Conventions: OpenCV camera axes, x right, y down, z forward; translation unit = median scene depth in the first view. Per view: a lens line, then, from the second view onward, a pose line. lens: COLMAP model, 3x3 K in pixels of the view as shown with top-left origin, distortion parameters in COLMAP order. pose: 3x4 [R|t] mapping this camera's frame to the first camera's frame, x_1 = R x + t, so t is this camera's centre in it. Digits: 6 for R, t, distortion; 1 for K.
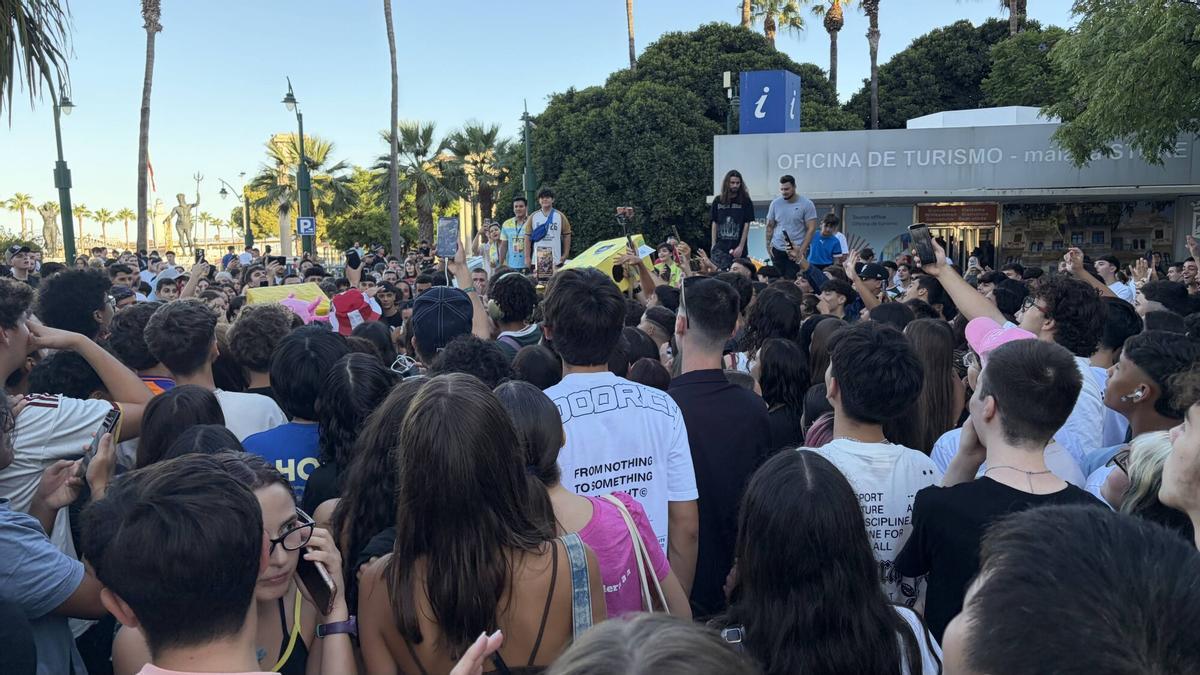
lens RADIAL K [[903.1, 0, 600.0], [0, 903.1, 337.5], [0, 0, 1]] dist [0.094881, -0.193801]
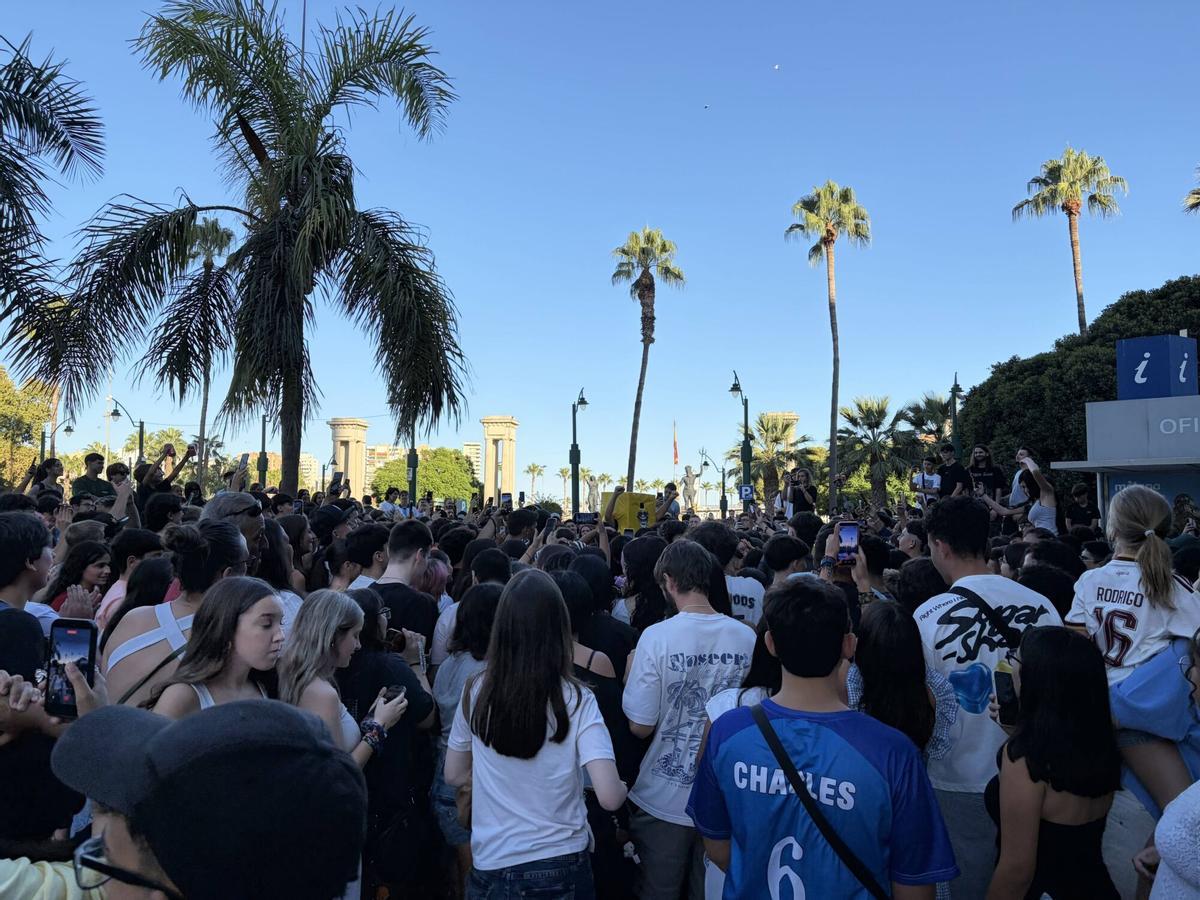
lens RADIAL K [[925.8, 0, 605.3], [0, 925.8, 452.9], [0, 0, 1]] dist [0.068086, -0.084638]
pose [[0.837365, -0.019872, -0.546283, 0.156598], [-0.070743, 0.986996, -0.144341, 0.013365], [0.542048, 0.159512, 0.825070, -0.090800]]
